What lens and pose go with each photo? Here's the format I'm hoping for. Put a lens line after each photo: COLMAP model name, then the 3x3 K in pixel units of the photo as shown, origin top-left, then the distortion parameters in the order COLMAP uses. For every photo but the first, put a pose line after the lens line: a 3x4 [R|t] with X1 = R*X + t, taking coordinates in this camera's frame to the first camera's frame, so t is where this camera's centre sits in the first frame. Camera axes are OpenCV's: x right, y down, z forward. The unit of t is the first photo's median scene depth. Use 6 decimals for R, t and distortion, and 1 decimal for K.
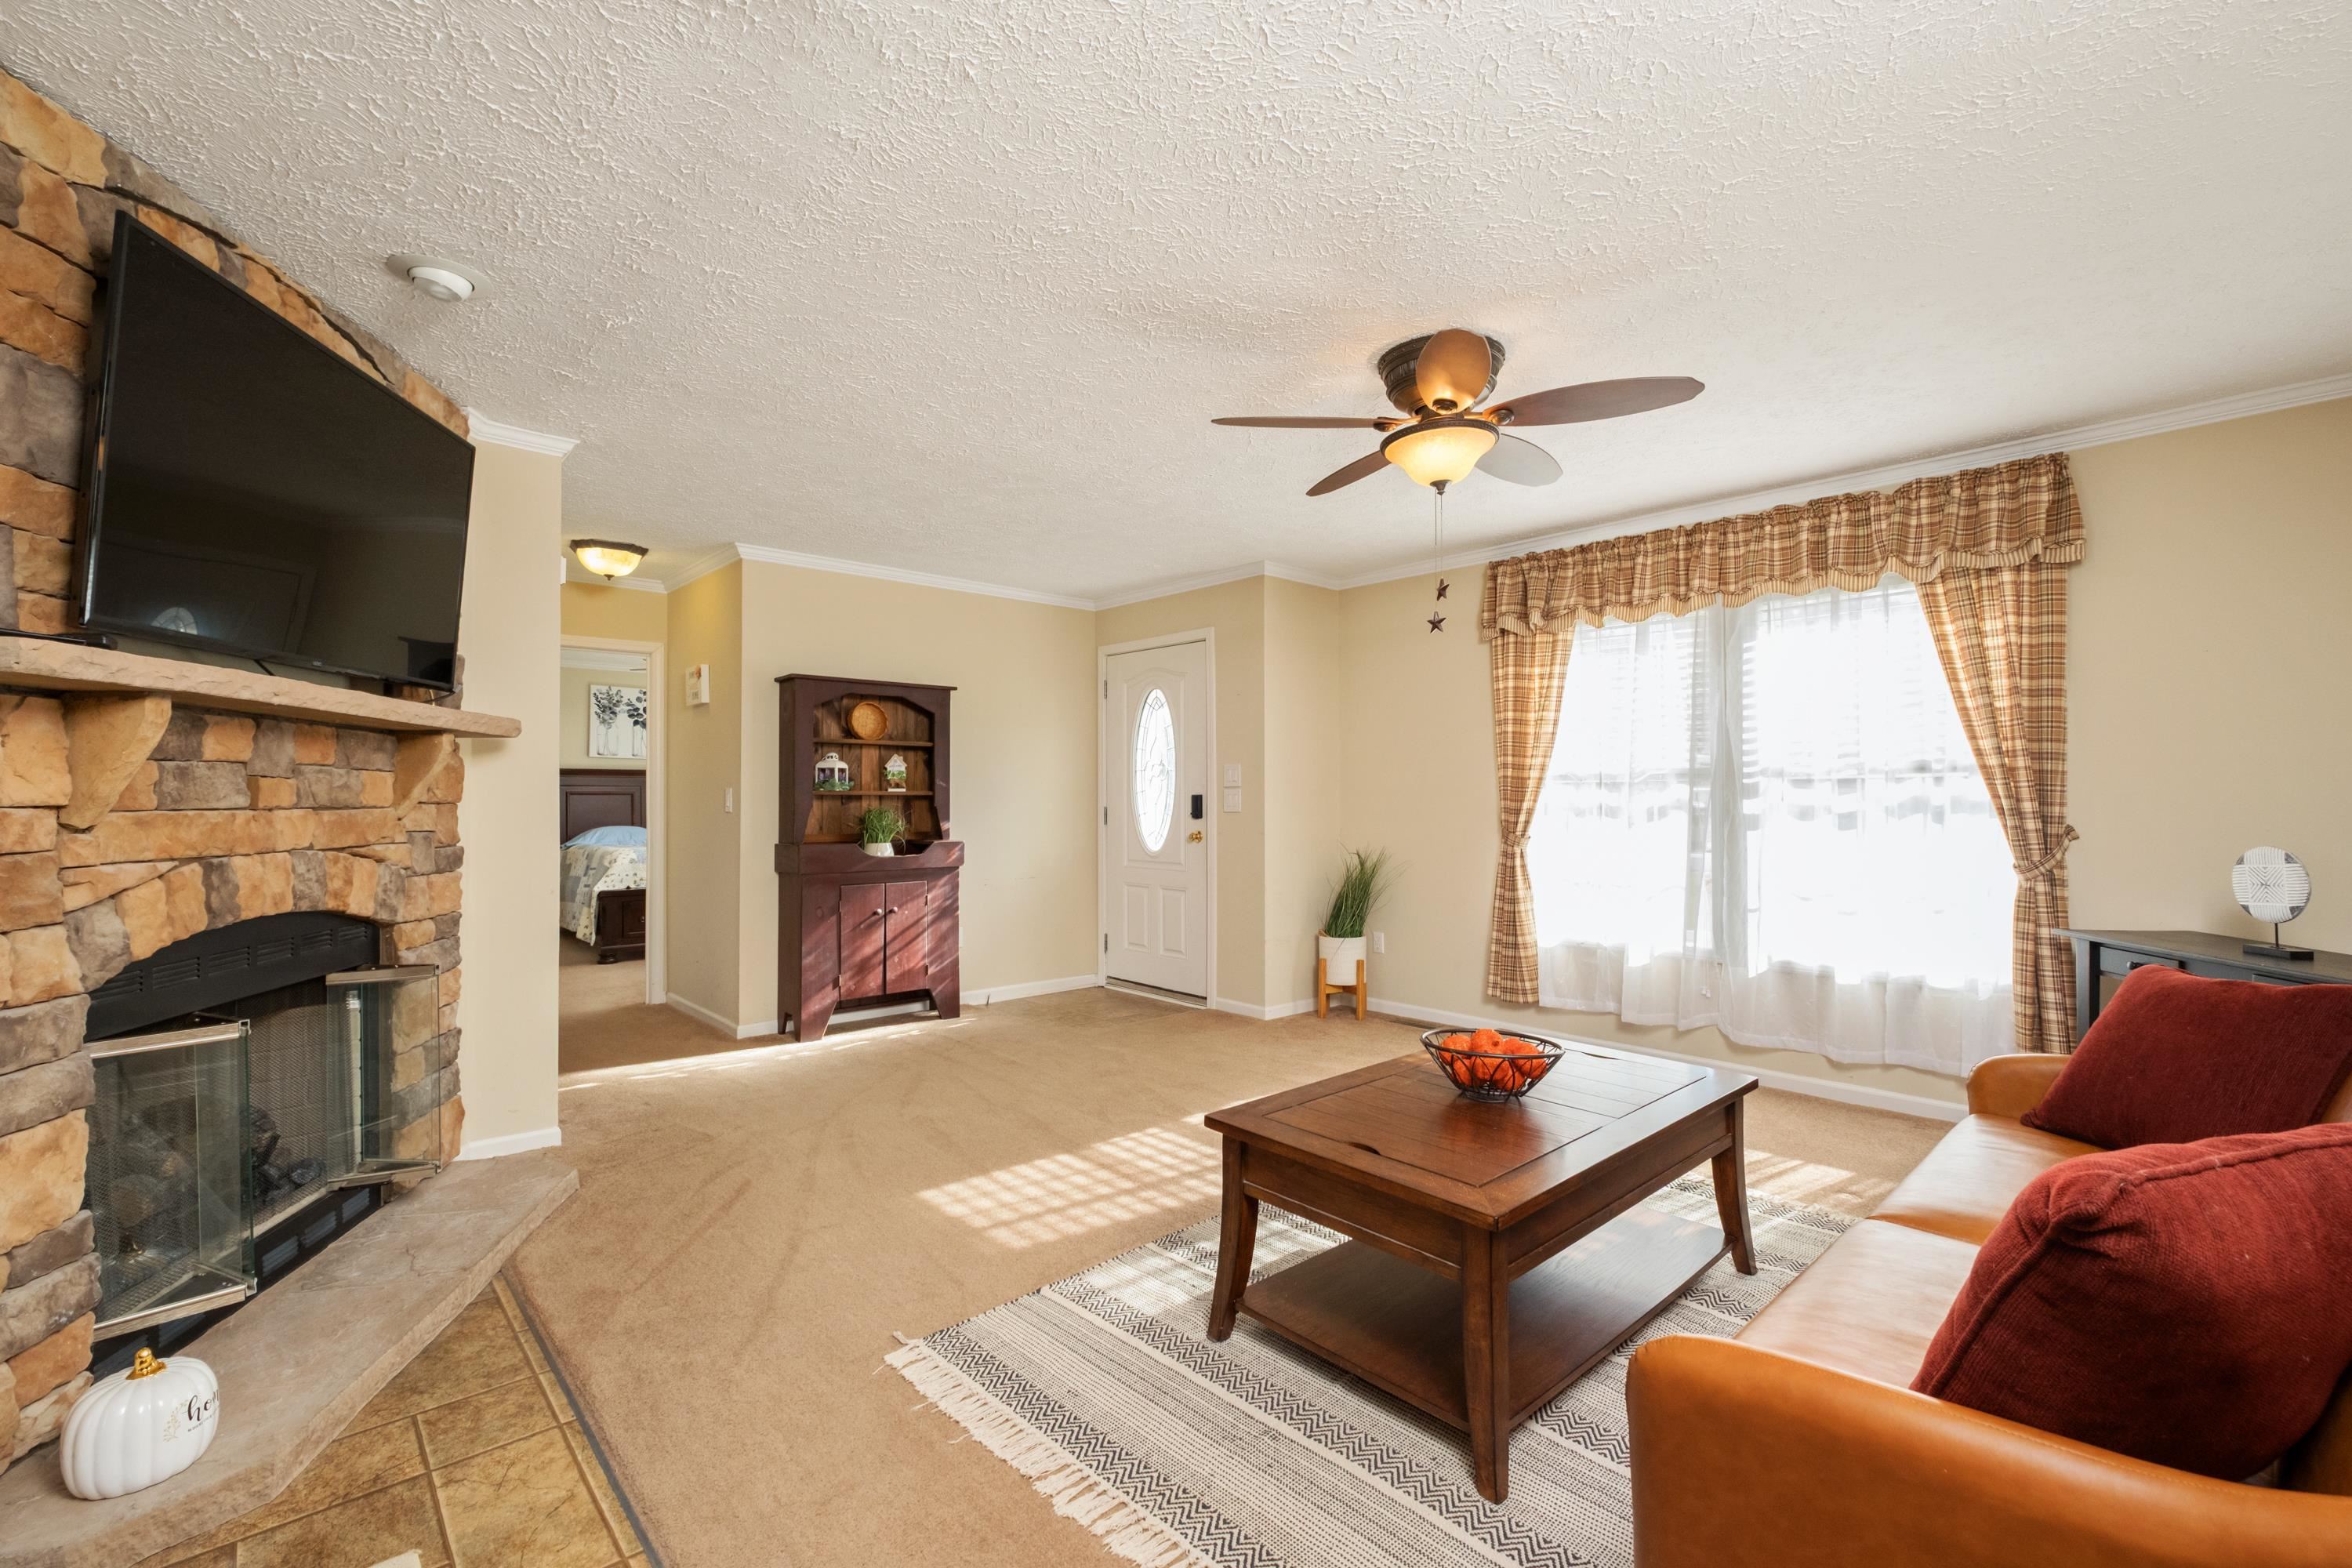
lens RADIAL K [[1025.9, 0, 1185.0], [0, 1025.9, 785.1], [0, 0, 1]] dist [0.000005, -0.000113]
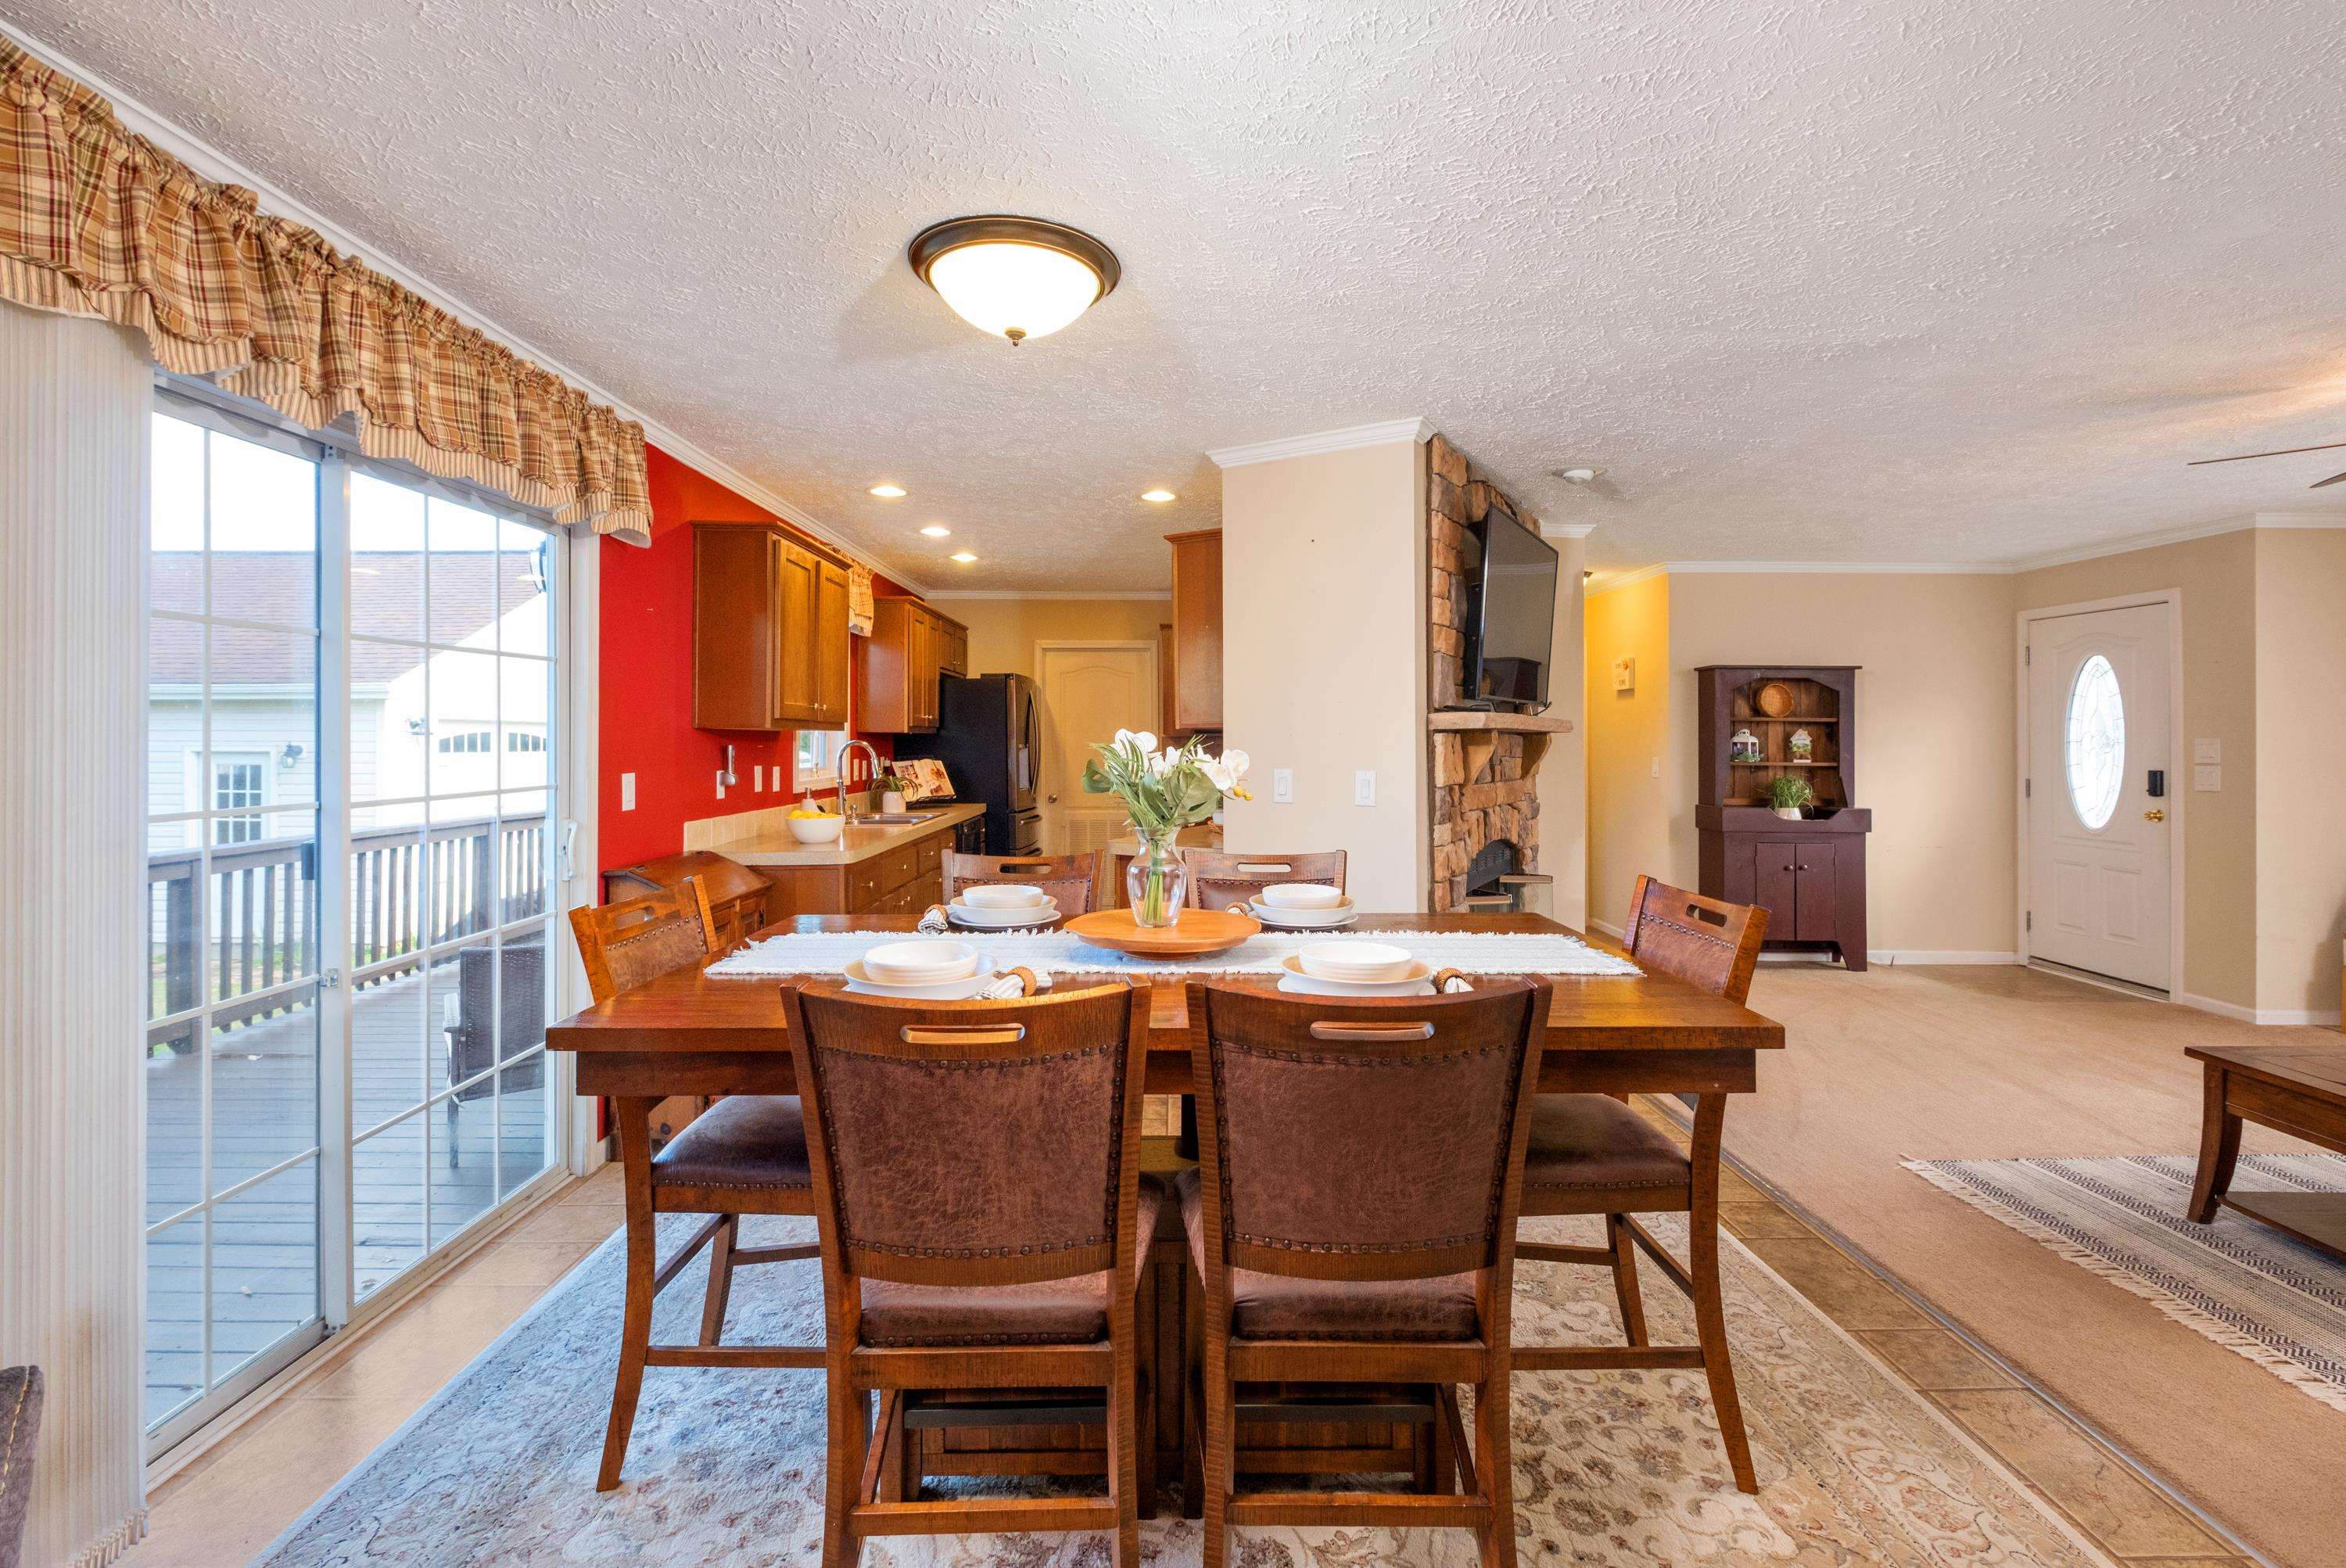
lens RADIAL K [[1076.3, 0, 1201.7], [0, 1076.3, 726.6], [0, 0, 1]] dist [-0.003549, -0.001234]
pose [[0.762064, -0.000628, -0.647501, -0.020192], [-0.002154, 0.999992, -0.003504, -0.028174], [0.647498, 0.004064, 0.762056, -0.329201]]
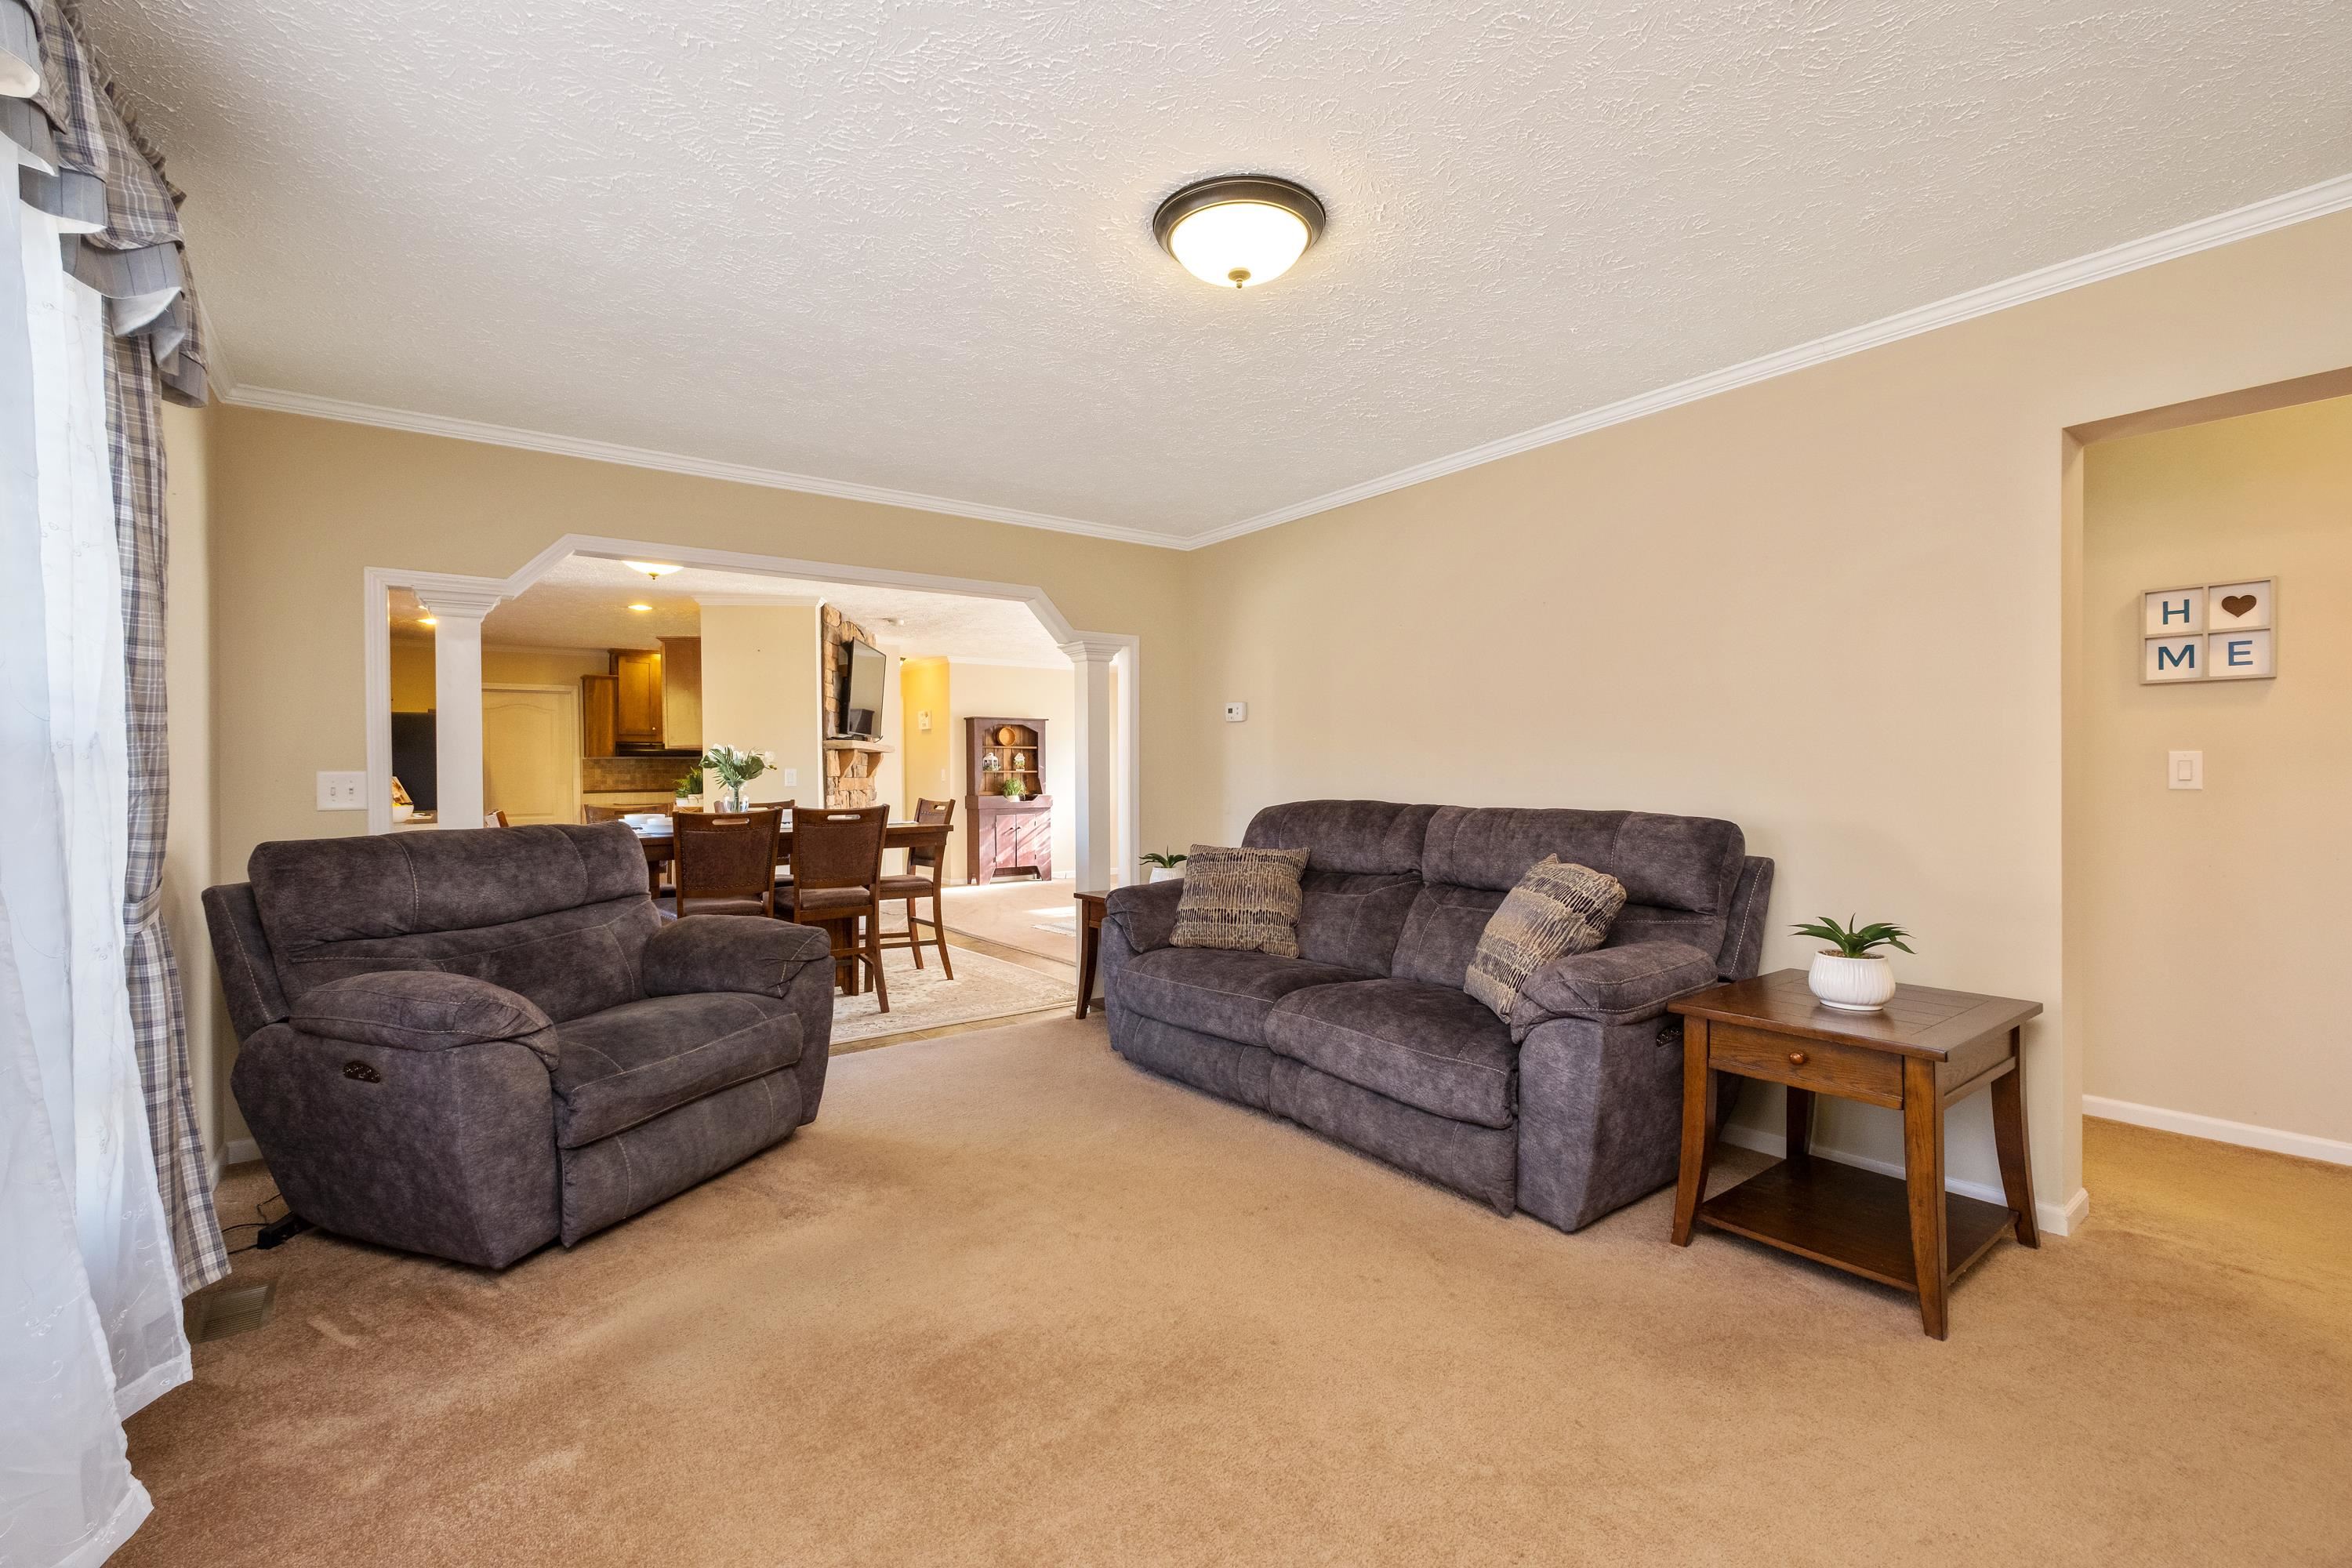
lens RADIAL K [[1025.9, 0, 1185.0], [0, 1025.9, 785.1], [0, 0, 1]] dist [0.000005, -0.000113]
pose [[0.995222, -0.003409, -0.097580, 0.245479], [0.005311, 0.999801, 0.019236, -0.003008], [0.097495, -0.019662, 0.995042, -1.004178]]
